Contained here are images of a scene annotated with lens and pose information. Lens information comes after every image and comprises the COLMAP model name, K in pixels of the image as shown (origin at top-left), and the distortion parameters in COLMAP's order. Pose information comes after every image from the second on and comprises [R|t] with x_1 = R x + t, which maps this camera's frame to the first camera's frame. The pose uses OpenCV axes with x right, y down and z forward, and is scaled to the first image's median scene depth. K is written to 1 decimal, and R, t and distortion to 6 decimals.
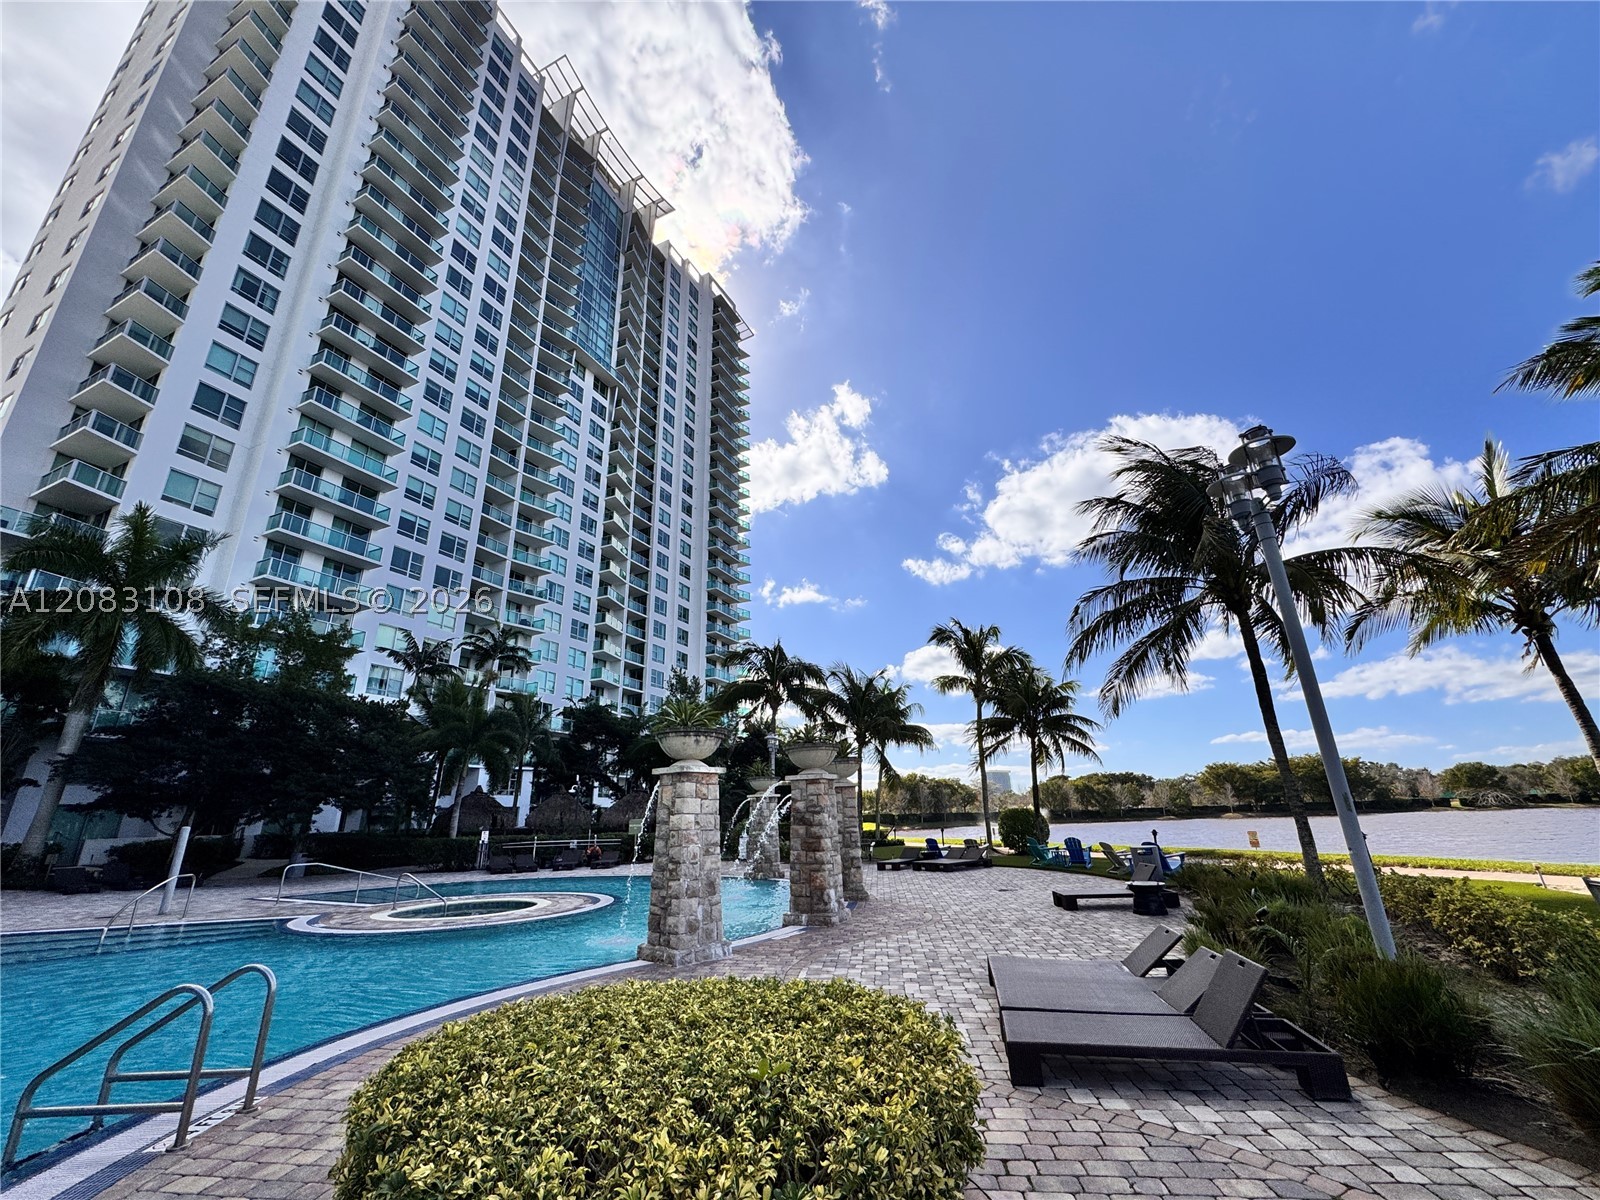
lens RADIAL K [[640.0, 0, 801.7], [0, 640.0, 597.7], [0, 0, 1]] dist [-0.003369, 0.000209]
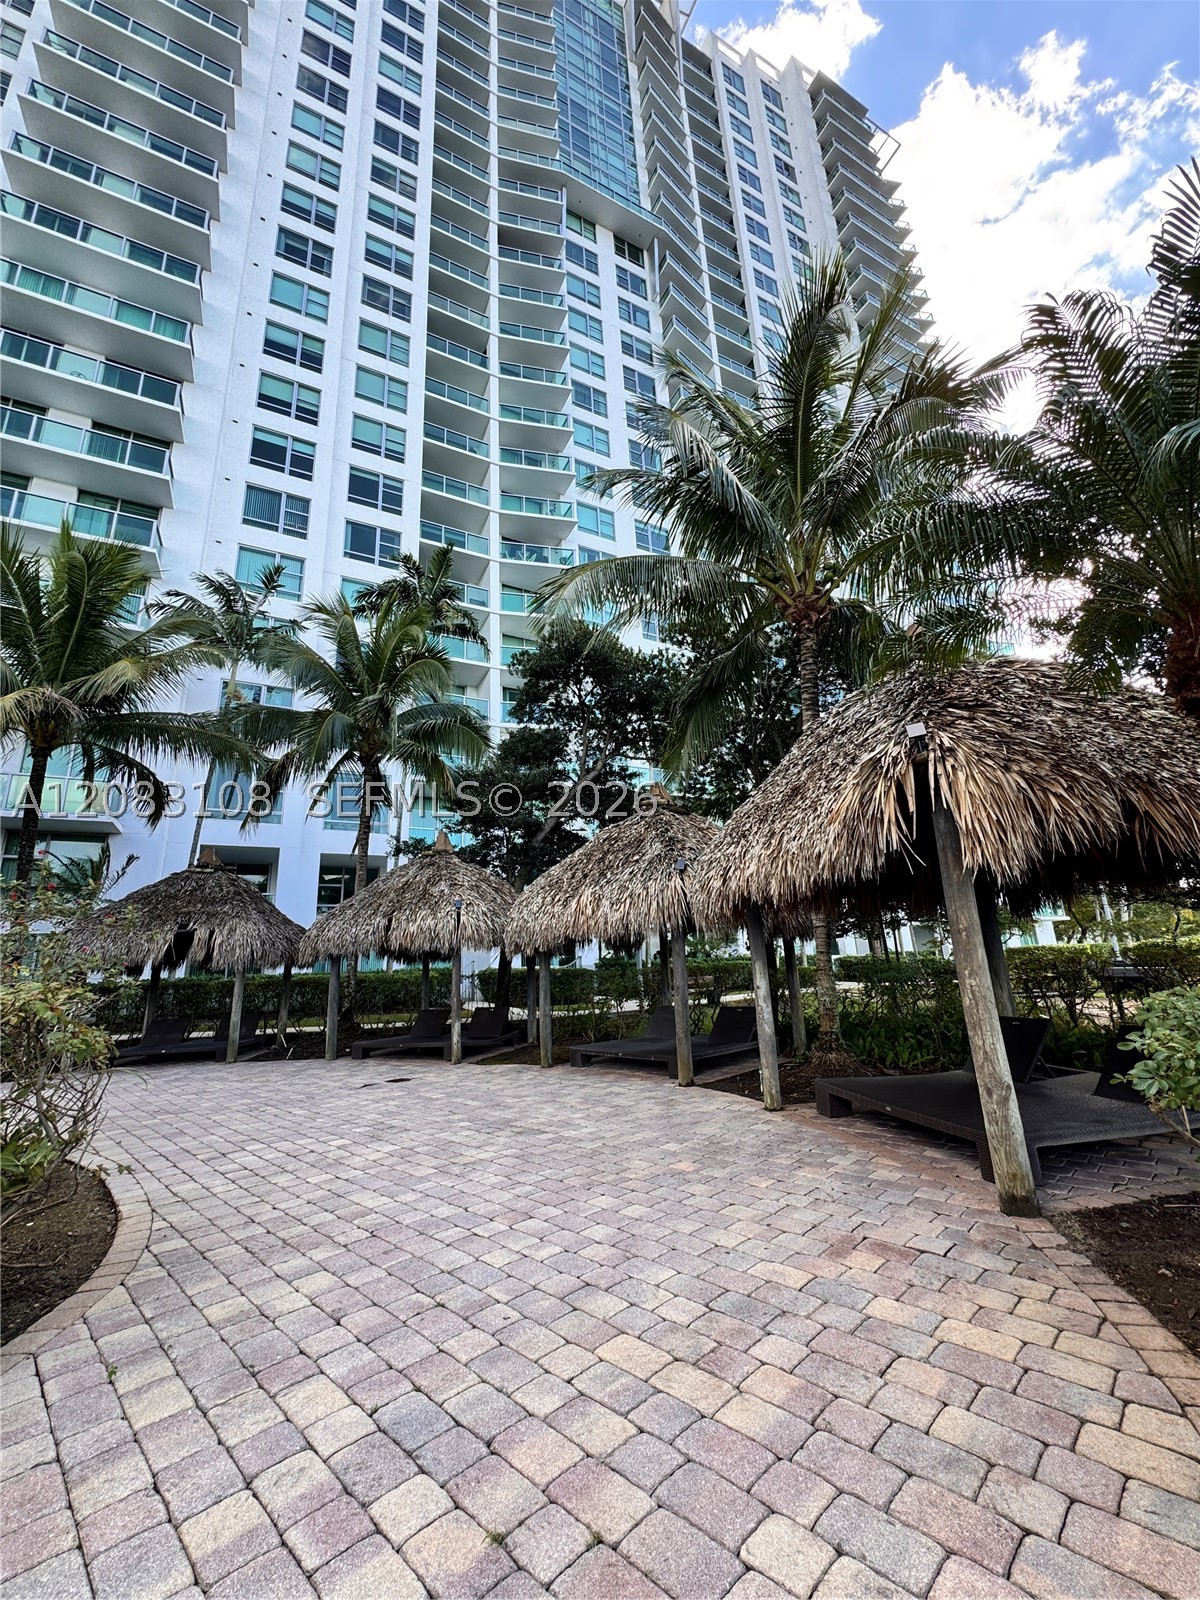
lens RADIAL K [[640.0, 0, 598.7], [0, 640.0, 801.1], [0, 0, 1]] dist [-0.003369, 0.000209]
pose [[0.778399, -0.177526, -0.602146, -0.077110], [0.225839, 0.974153, 0.004742, 0.181330], [0.585741, -0.139680, 0.798372, 0.489836]]
